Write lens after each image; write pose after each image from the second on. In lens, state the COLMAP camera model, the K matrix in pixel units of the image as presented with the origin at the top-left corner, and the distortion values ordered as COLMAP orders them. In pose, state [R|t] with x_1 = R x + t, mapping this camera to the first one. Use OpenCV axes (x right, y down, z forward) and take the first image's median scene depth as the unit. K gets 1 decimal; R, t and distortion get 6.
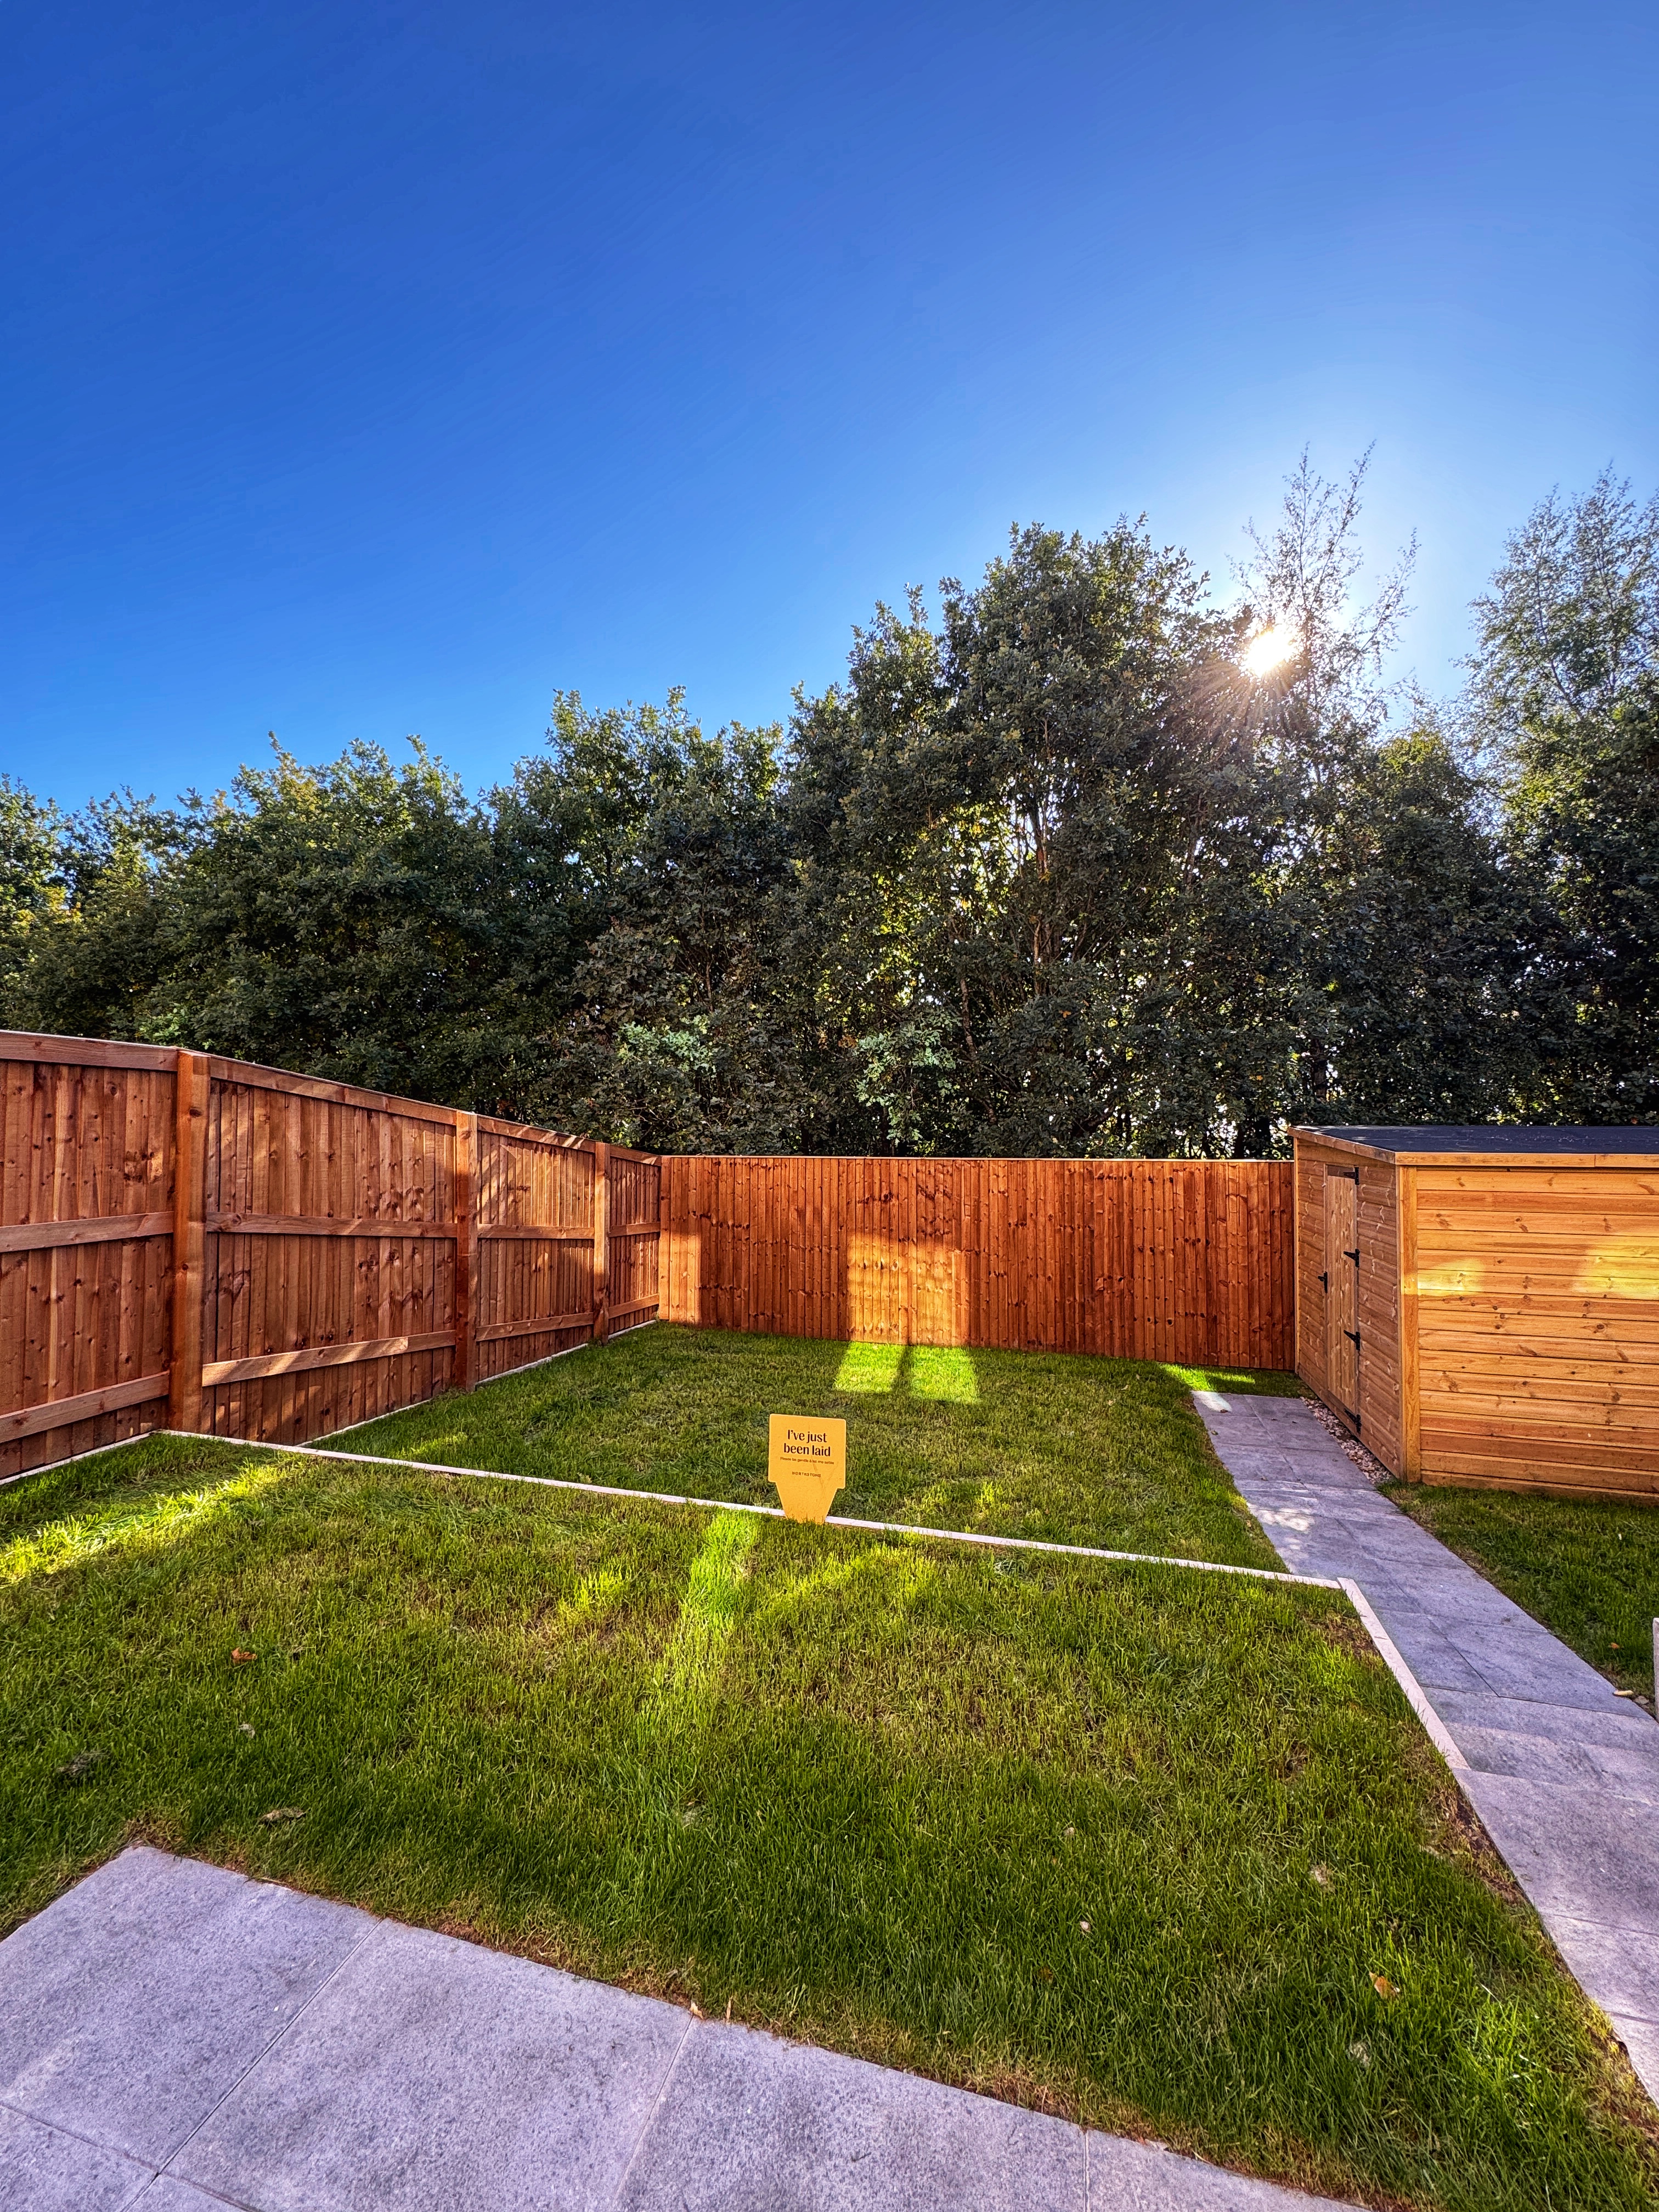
lens RADIAL K [[879.2, 0, 829.5], [0, 879.2, 1106.0], [0, 0, 1]] dist [-0.002478, 0.000904]
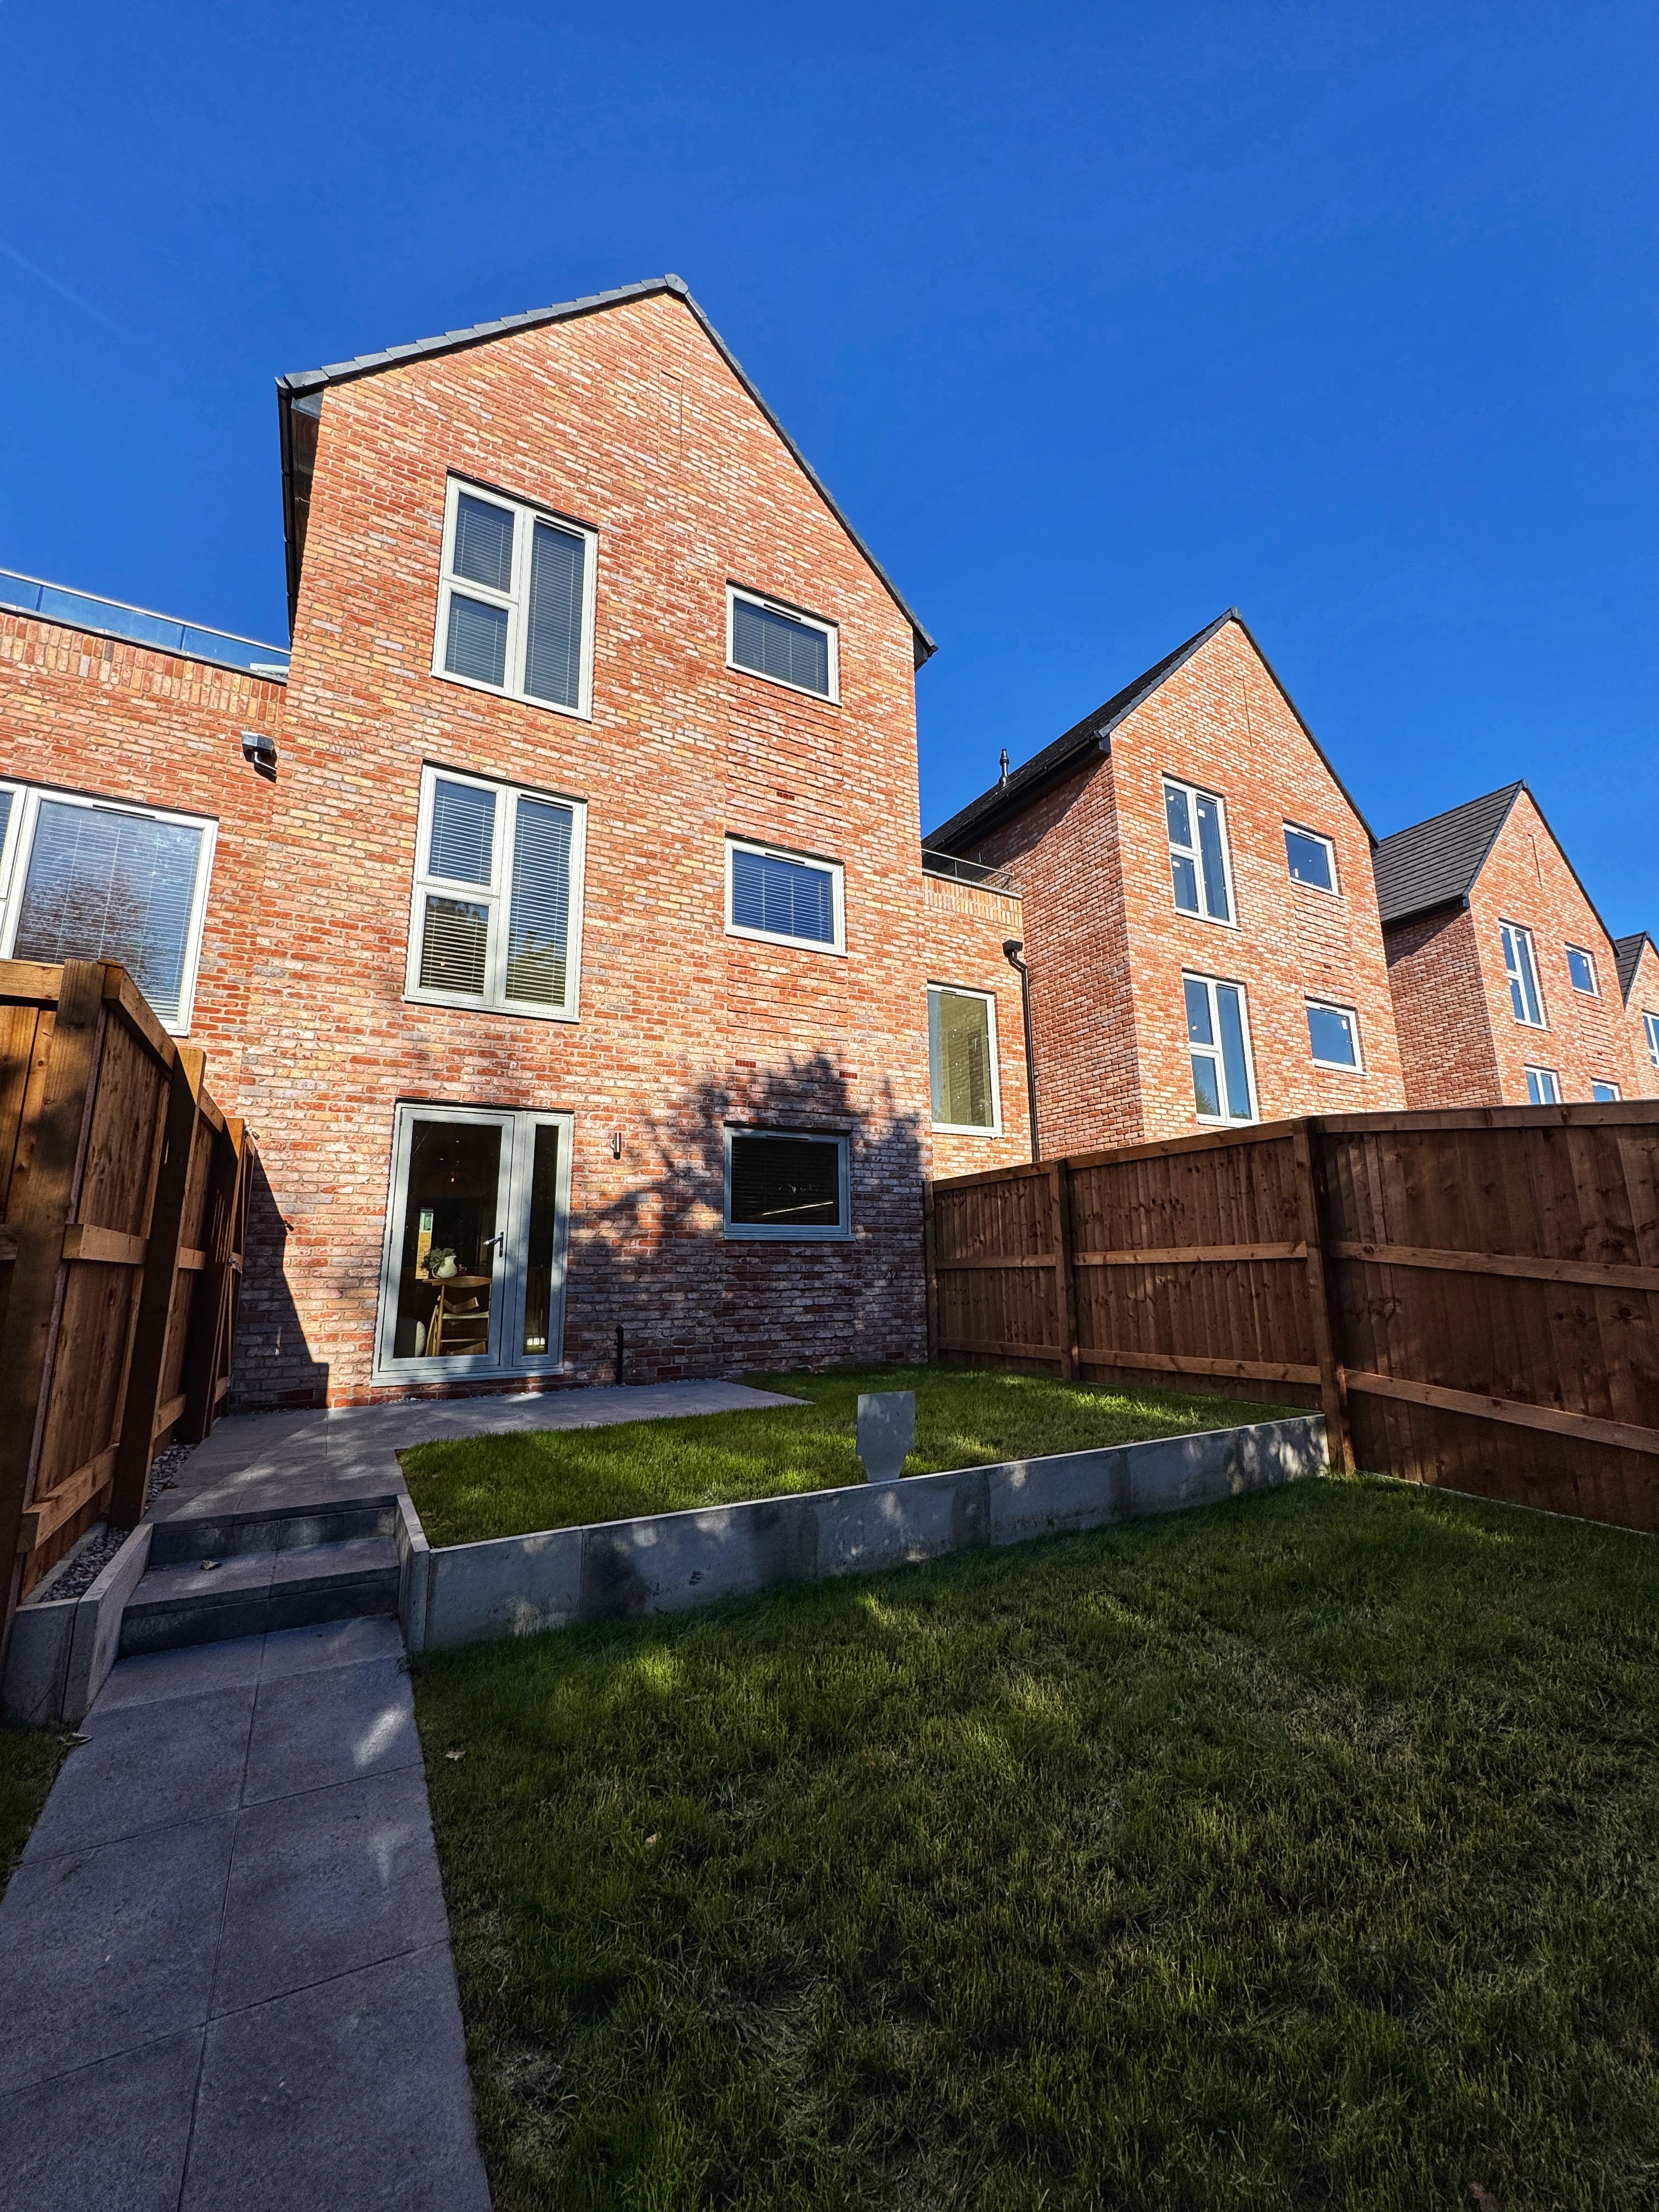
lens RADIAL K [[879.2, 0, 829.5], [0, 879.2, 1106.0], [0, 0, 1]] dist [-0.002478, 0.000904]
pose [[-0.707963, -0.131360, -0.693926, 0.571334], [0.033468, 0.975206, -0.218752, 0.152372], [0.705456, -0.178093, -0.686013, 1.162075]]
